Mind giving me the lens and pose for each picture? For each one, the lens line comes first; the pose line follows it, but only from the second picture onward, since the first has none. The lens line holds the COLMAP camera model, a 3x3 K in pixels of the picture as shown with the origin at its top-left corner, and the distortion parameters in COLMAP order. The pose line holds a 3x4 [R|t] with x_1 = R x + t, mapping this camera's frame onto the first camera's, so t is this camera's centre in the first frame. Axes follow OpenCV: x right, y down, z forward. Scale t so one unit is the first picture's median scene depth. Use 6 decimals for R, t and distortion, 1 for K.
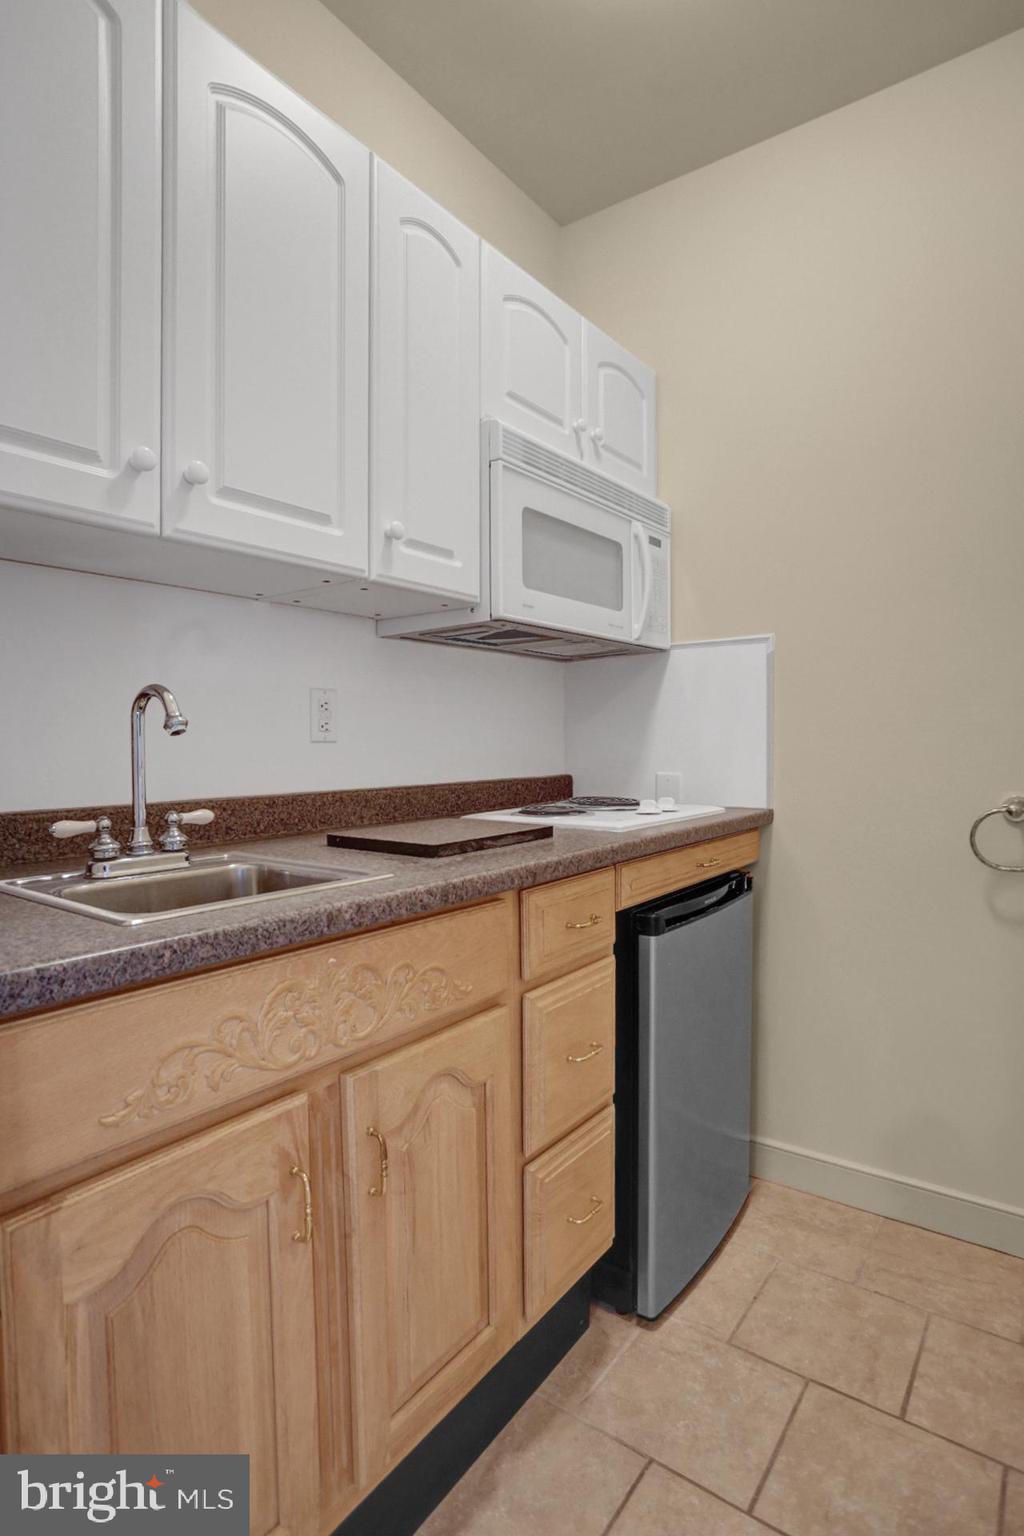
lens RADIAL K [[775.5, 0, 537.7], [0, 775.5, 764.8], [0, 0, 1]] dist [-0.040516, 0.001669]
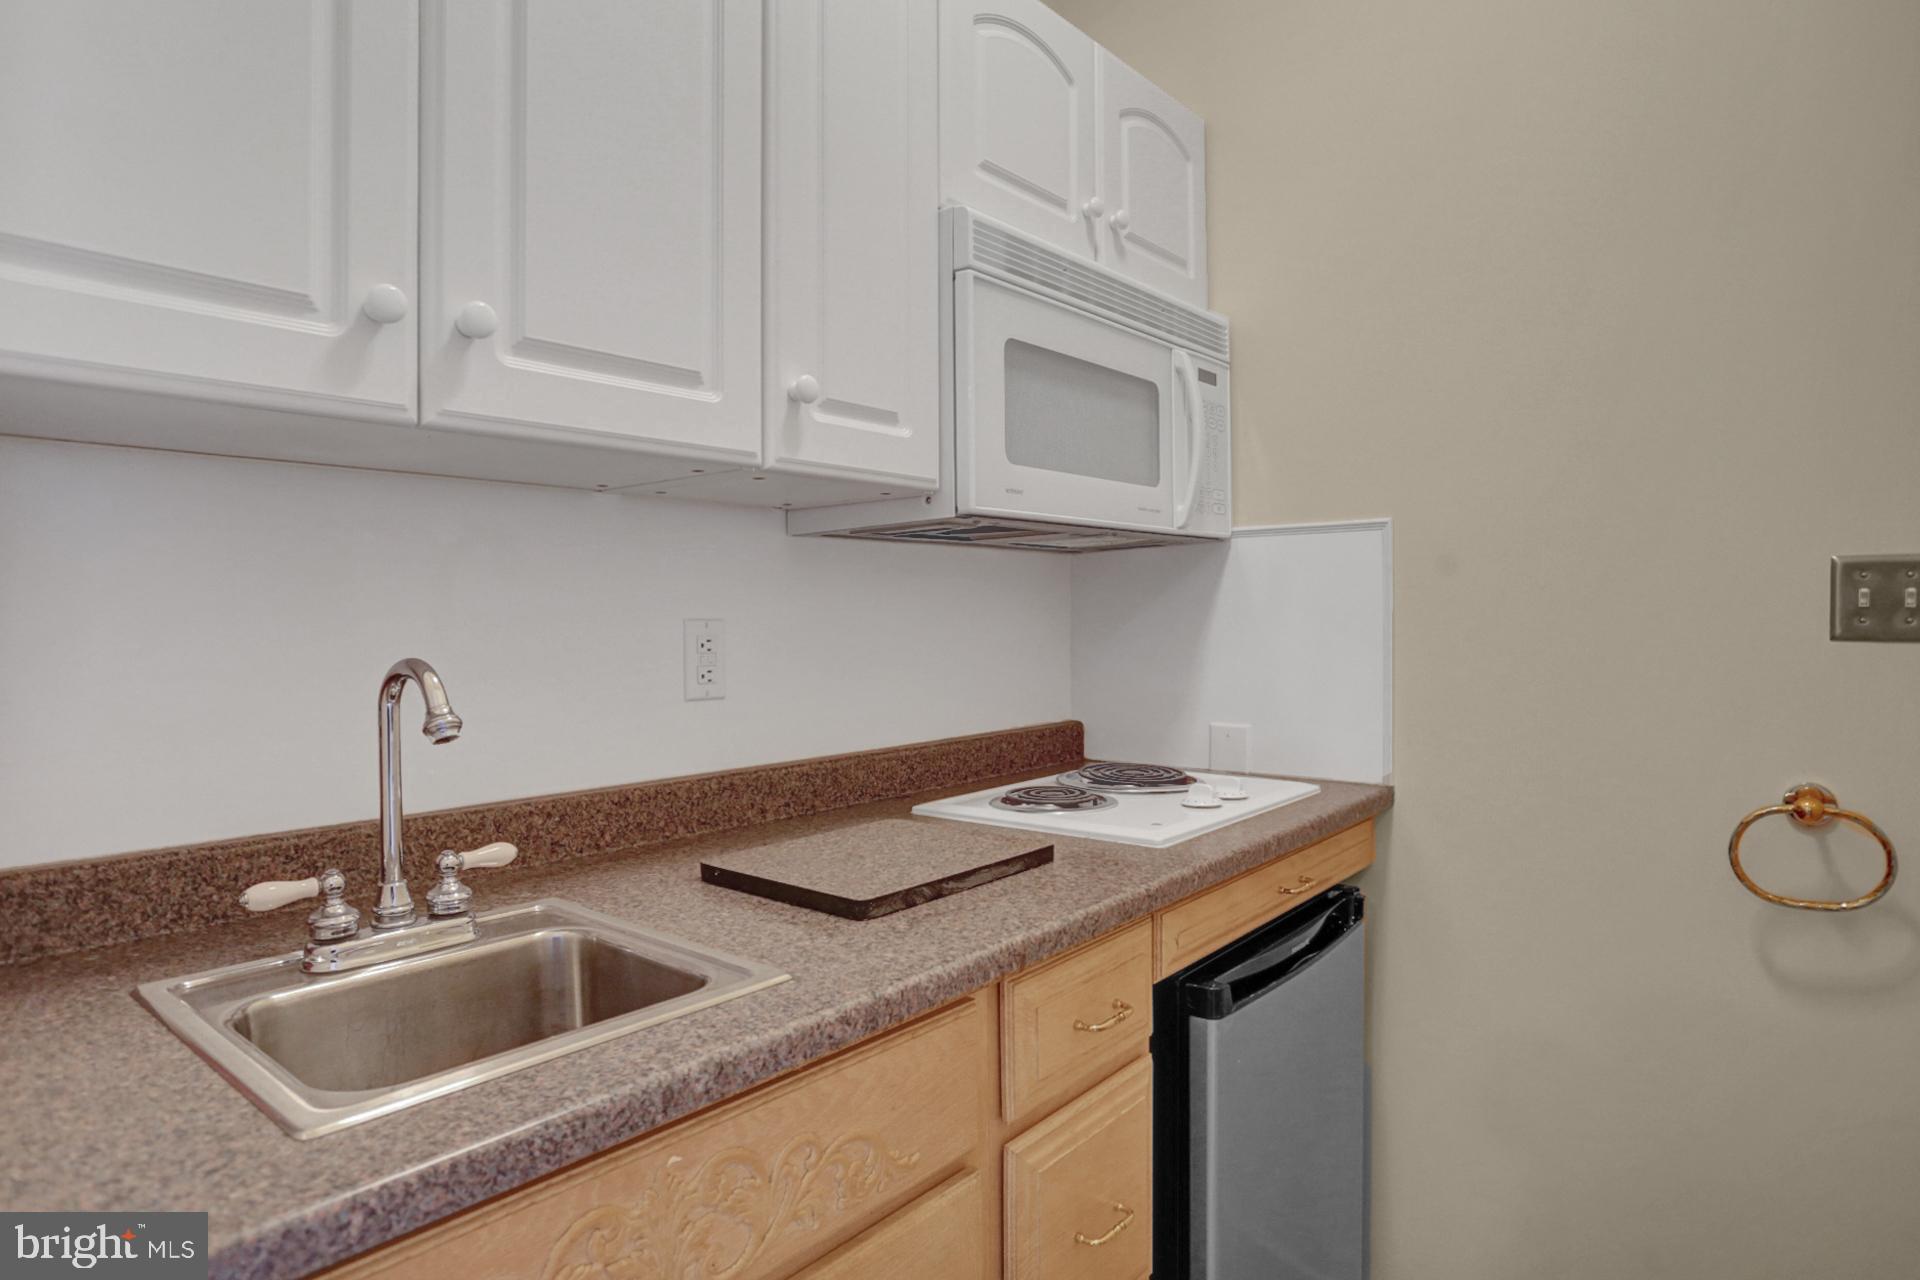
lens RADIAL K [[1065.8, 0, 960.0], [0, 1065.8, 640.0], [0, 0, 1]] dist [-0.048846, 0.039384]
pose [[0.997593, -0.002522, -0.069298, 0.004504], [0.001575, 0.999905, -0.013716, -0.082309], [0.069326, 0.013573, 0.997502, 0.131394]]
